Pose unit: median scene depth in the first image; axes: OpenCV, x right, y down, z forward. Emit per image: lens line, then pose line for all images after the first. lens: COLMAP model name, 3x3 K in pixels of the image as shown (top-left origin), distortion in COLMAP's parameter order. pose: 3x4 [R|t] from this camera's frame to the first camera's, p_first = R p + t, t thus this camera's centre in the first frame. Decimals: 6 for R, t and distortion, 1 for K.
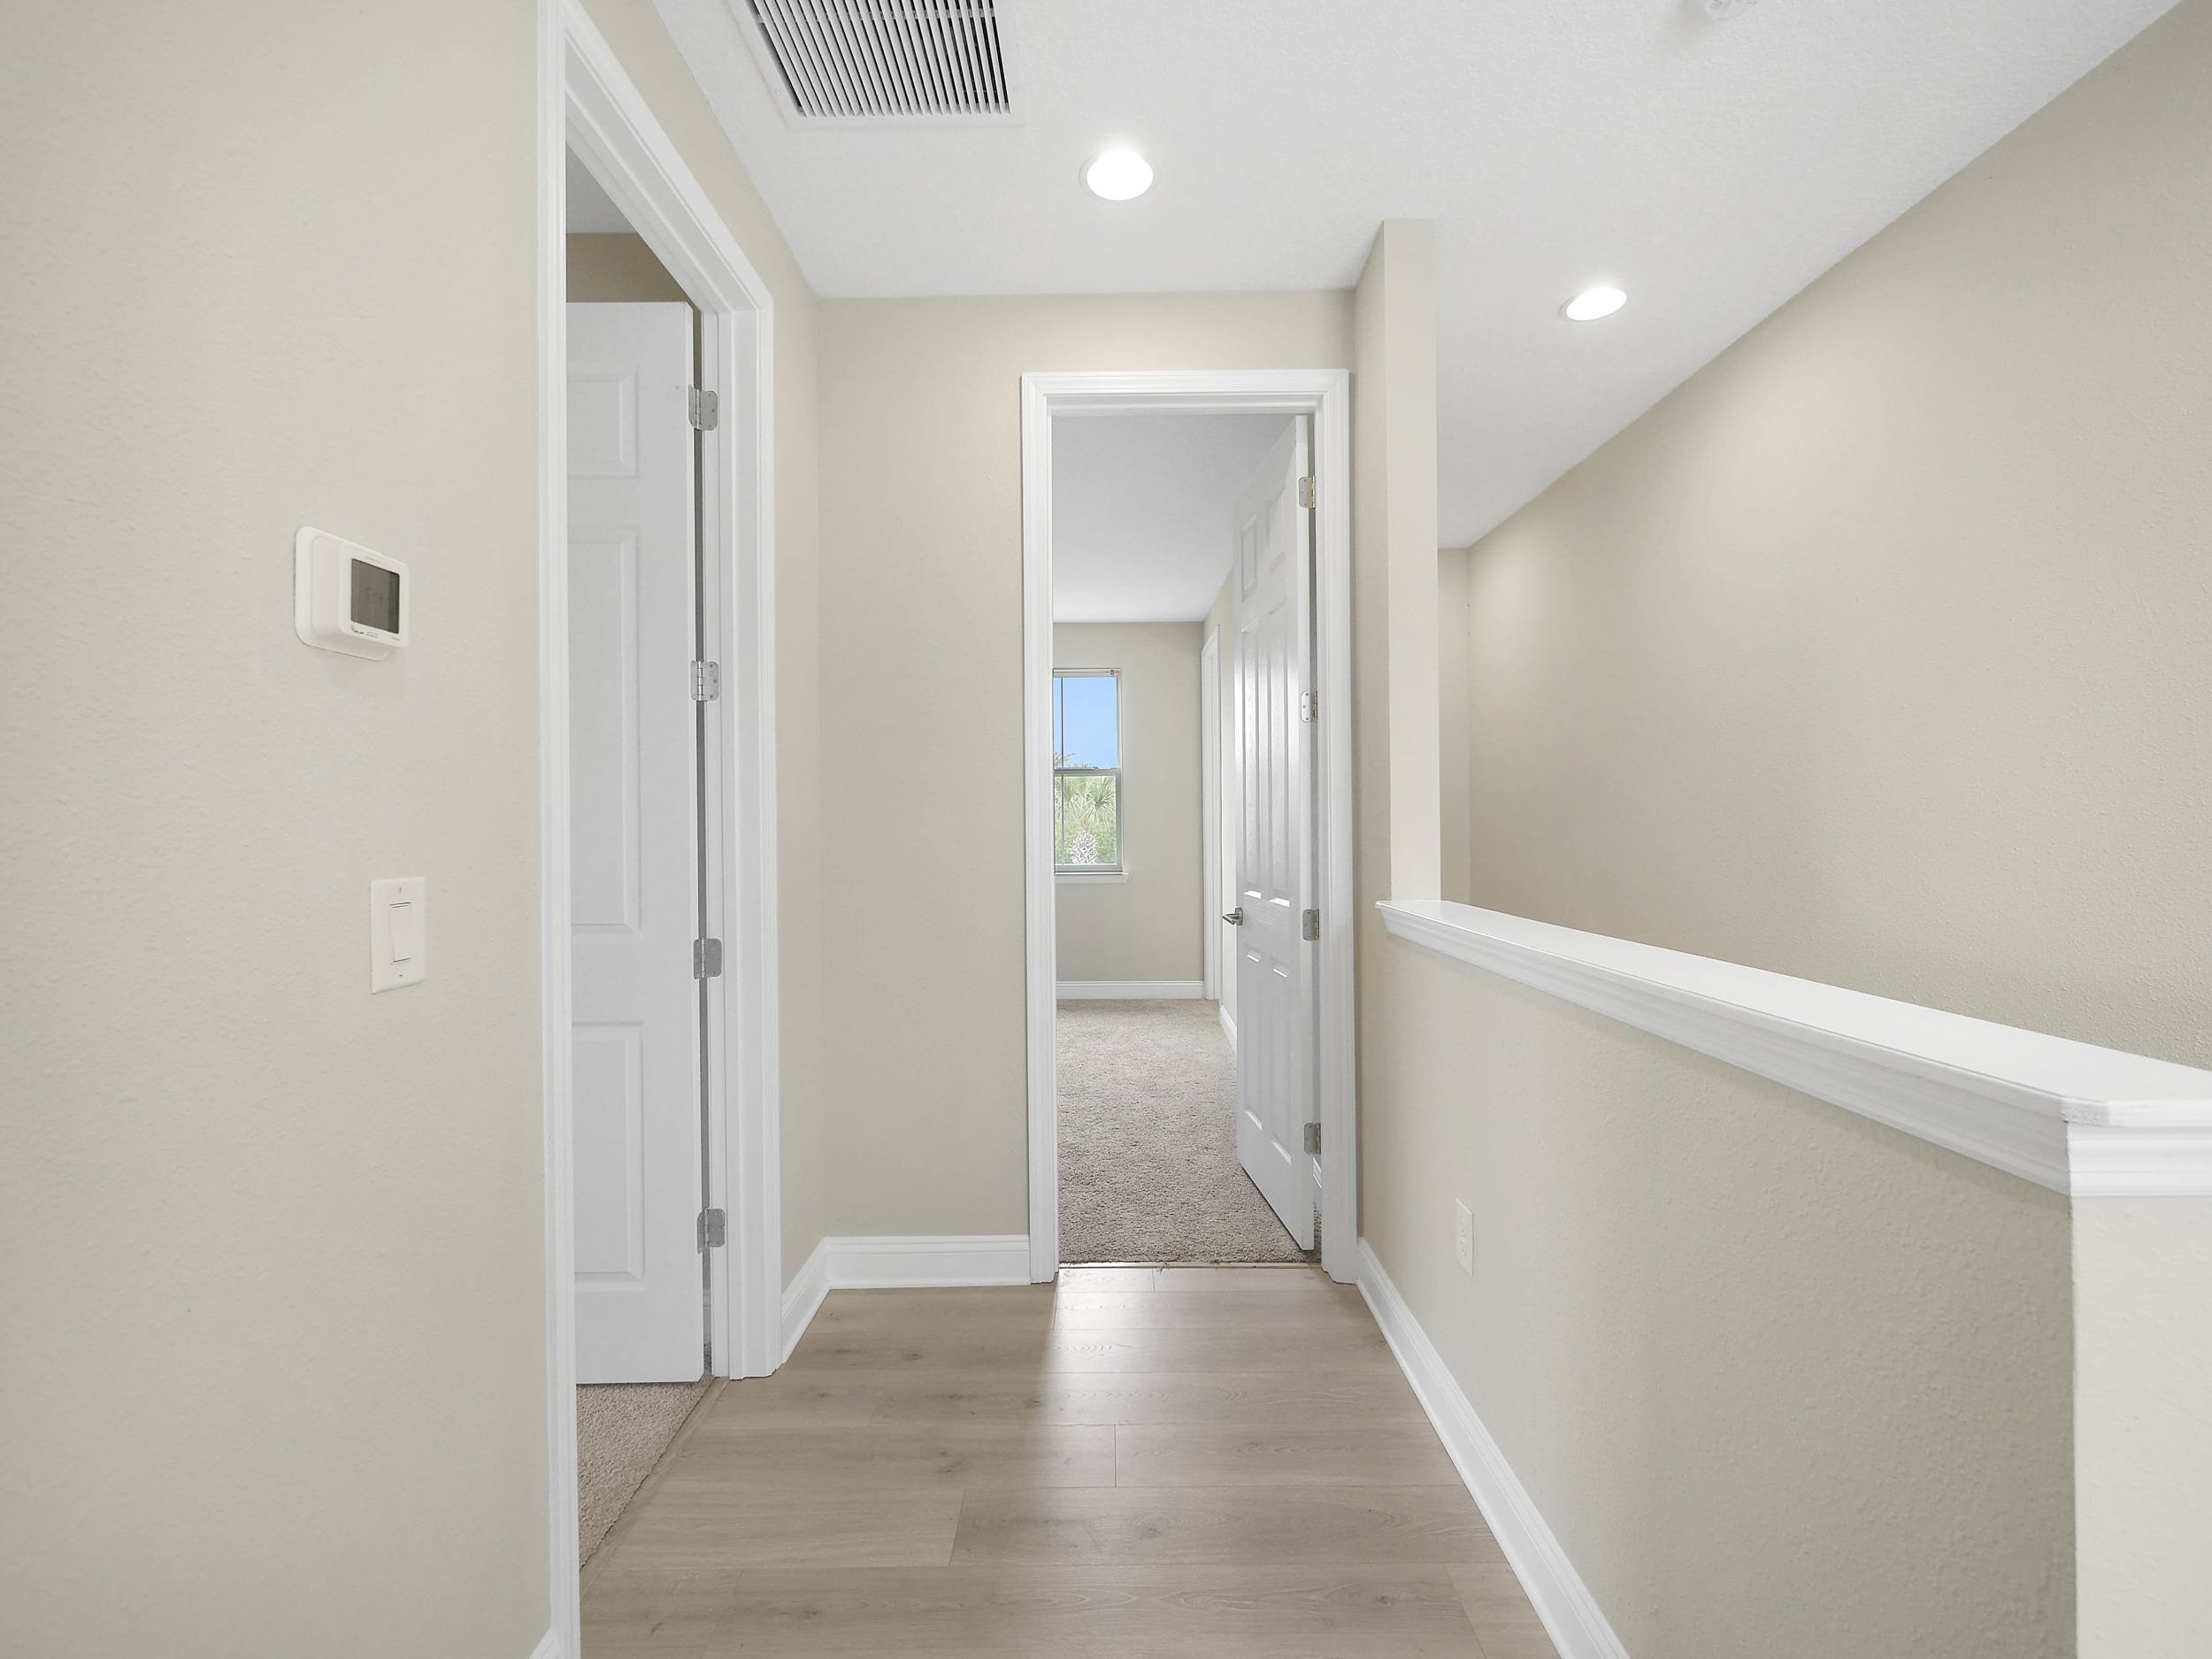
lens RADIAL K [[951.6, 0, 1108.4], [0, 951.6, 828.7], [0, 0, 1]] dist [-0.004374, 0.000799]
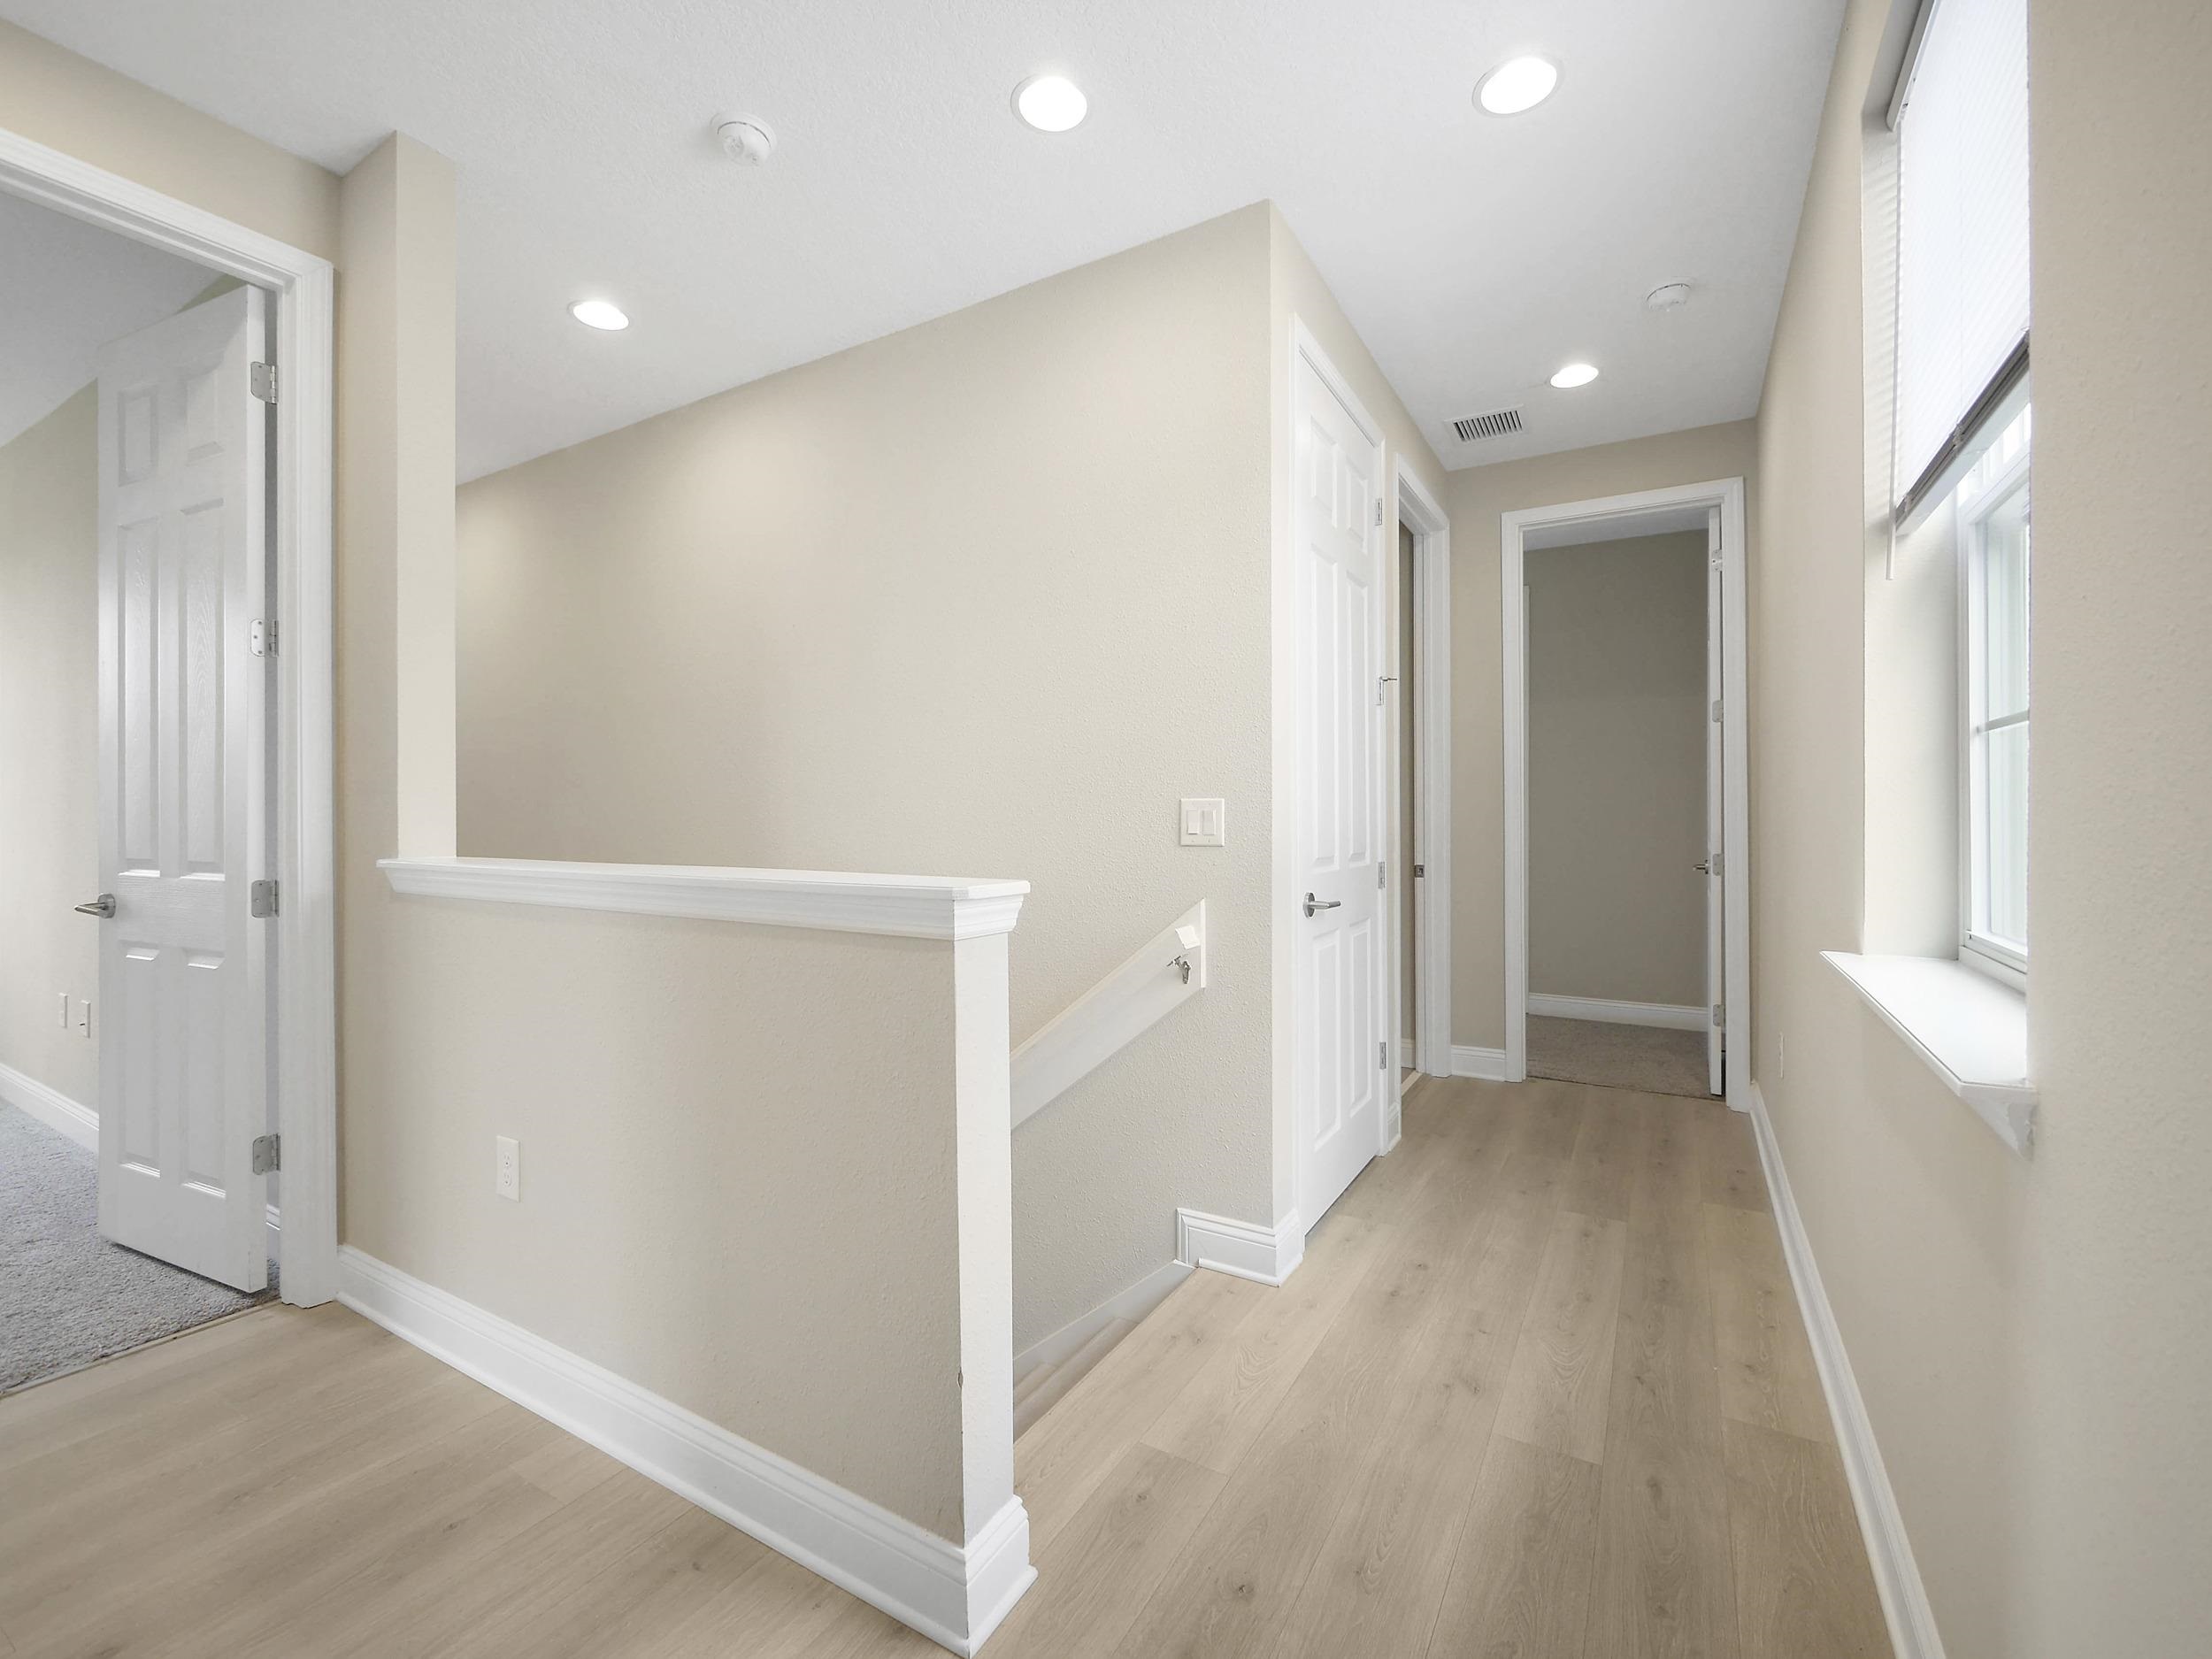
lens RADIAL K [[951.6, 0, 1115.9], [0, 951.6, 821.9], [0, 0, 1]] dist [-0.004374, 0.000799]
pose [[0.509663, 0.003170, 0.860368, -0.125984], [0.001938, 0.999986, -0.004833, 0.039976], [-0.860372, 0.004130, 0.509650, -0.071023]]
